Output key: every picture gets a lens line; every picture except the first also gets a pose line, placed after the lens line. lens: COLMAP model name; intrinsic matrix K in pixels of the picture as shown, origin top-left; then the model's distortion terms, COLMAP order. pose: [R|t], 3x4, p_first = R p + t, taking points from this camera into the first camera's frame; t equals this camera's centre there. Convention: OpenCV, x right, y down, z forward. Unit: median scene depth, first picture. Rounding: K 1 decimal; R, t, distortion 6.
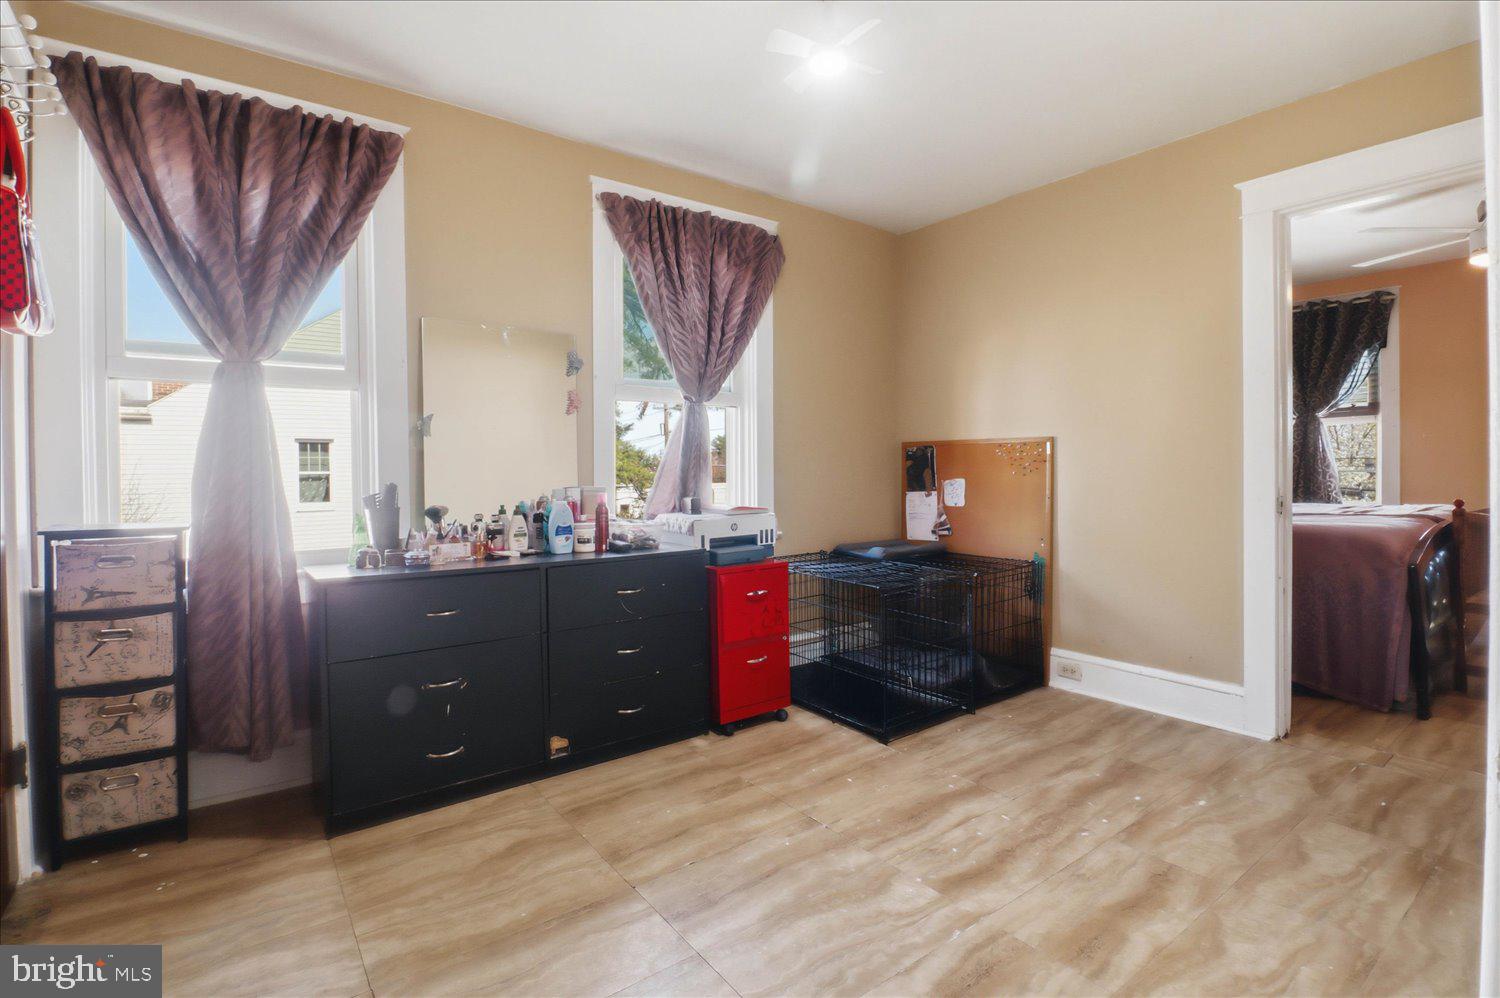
lens RADIAL K [[684.9, 0, 746.1], [0, 684.9, 487.3], [0, 0, 1]] dist [-0.011488, -0.001171]
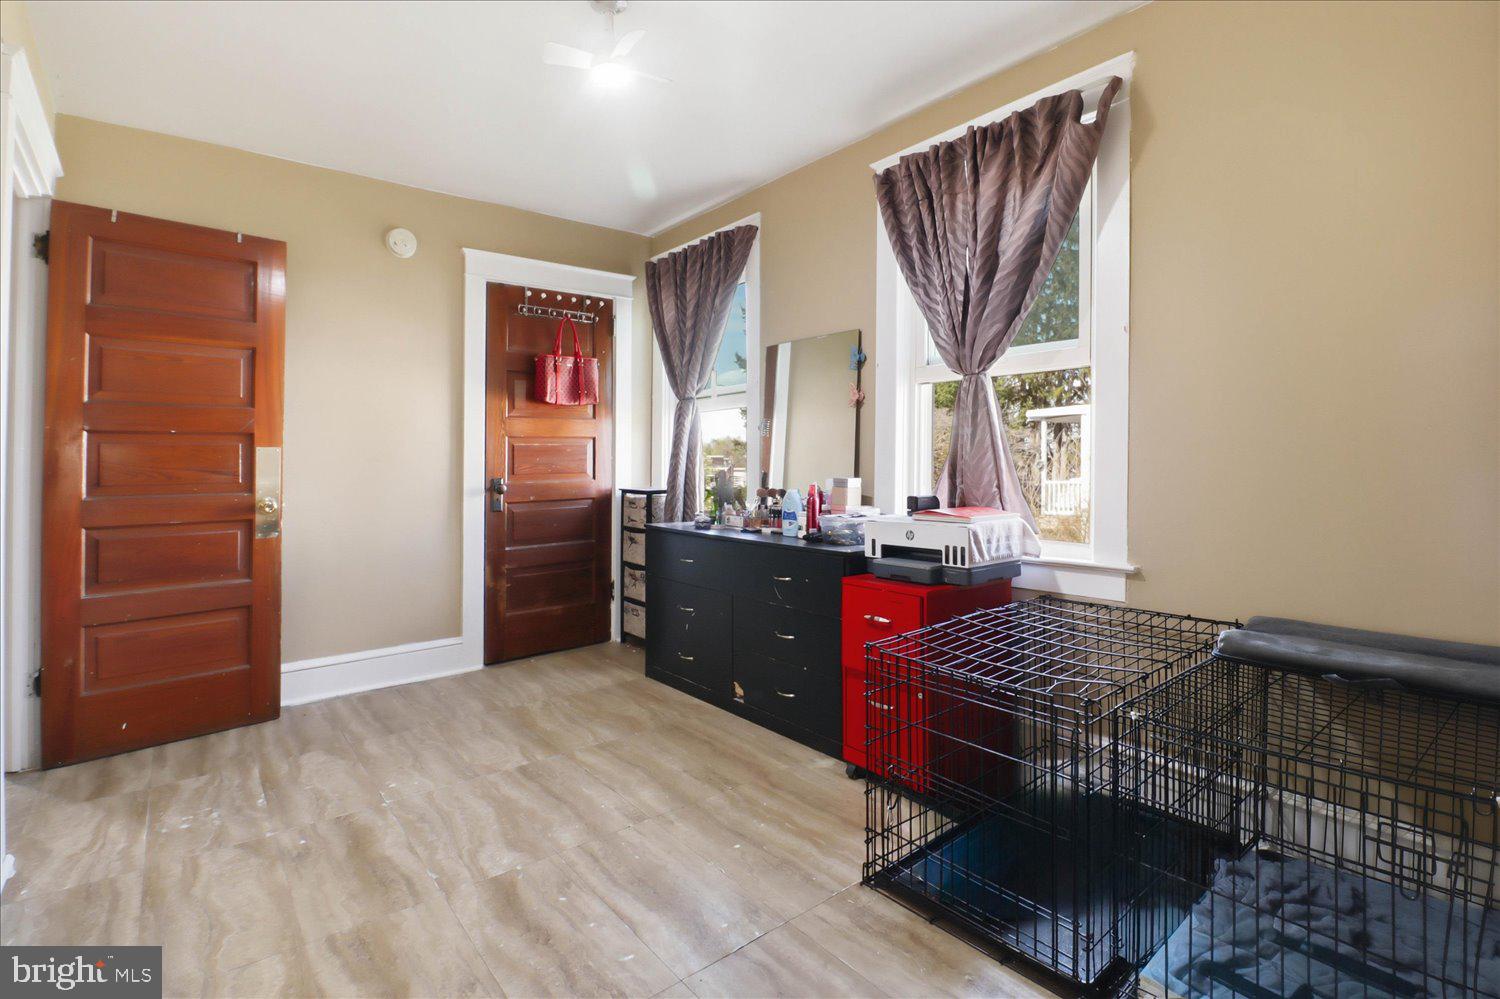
lens RADIAL K [[700.6, 0, 719.4], [0, 700.6, 457.7], [0, 0, 1]] dist [-0.014491, -0.002457]
pose [[0.036584, 0.000795, -0.999330, 0.985443], [-0.020943, 0.999781, 0.000029, -0.034224], [0.999111, 0.020928, 0.036592, 0.942134]]
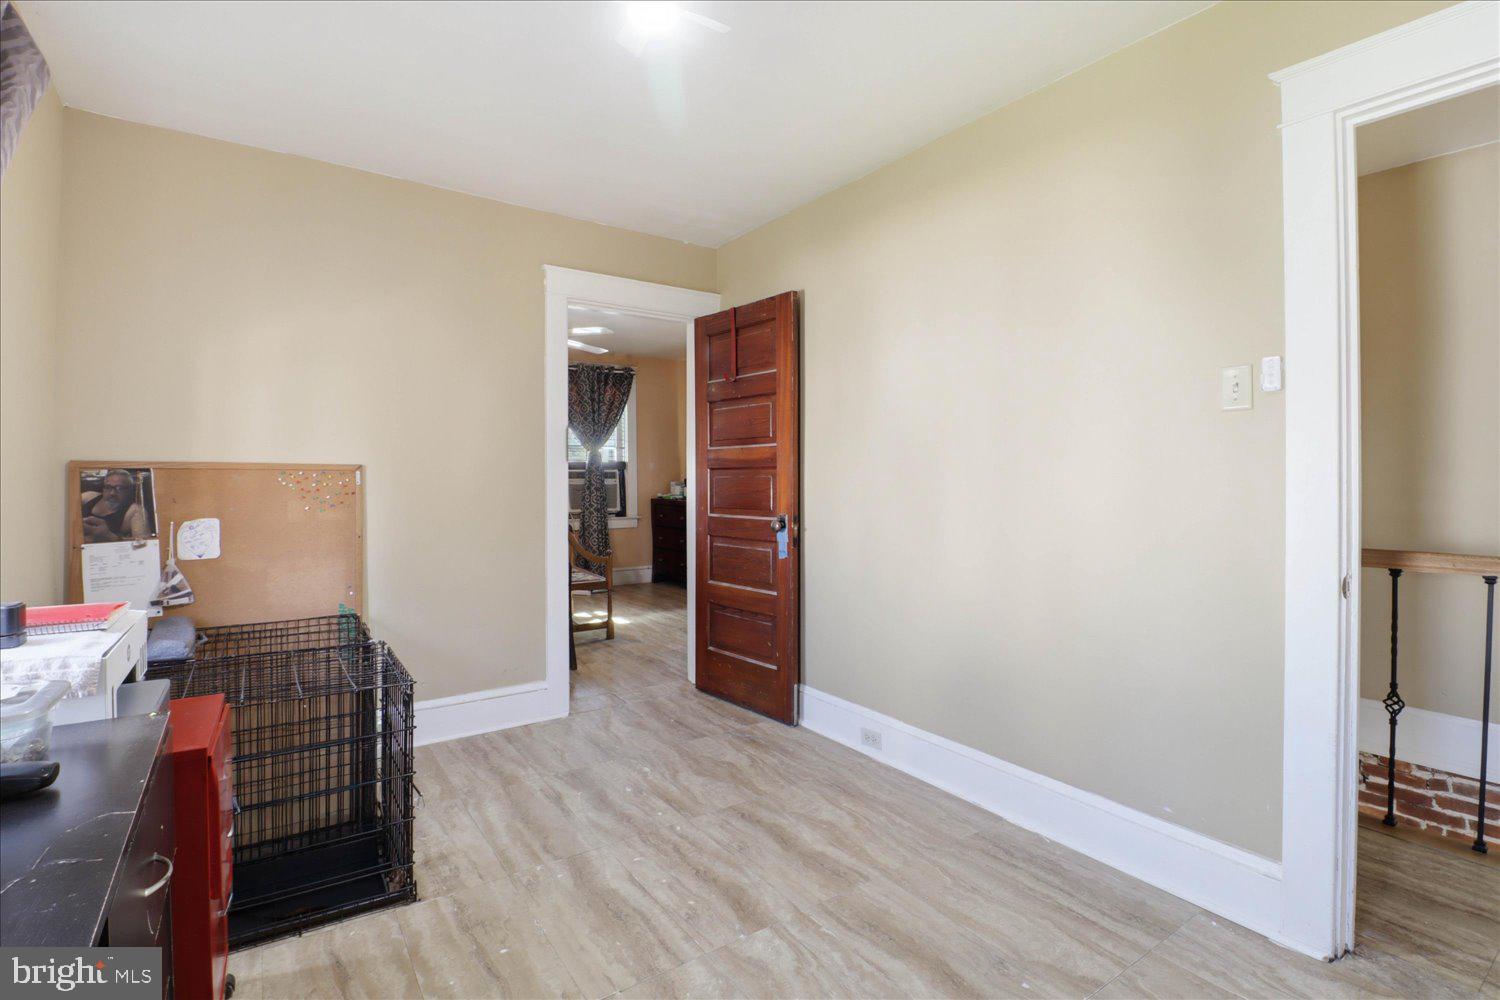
lens RADIAL K [[700.6, 0, 696.0], [0, 700.6, 474.1], [0, 0, 1]] dist [-0.014491, -0.002457]
pose [[0.076379, 0.011641, 0.997011, -0.565351], [0.028271, 0.999505, -0.013836, -0.054275], [-0.996678, 0.029243, 0.076012, 0.732339]]
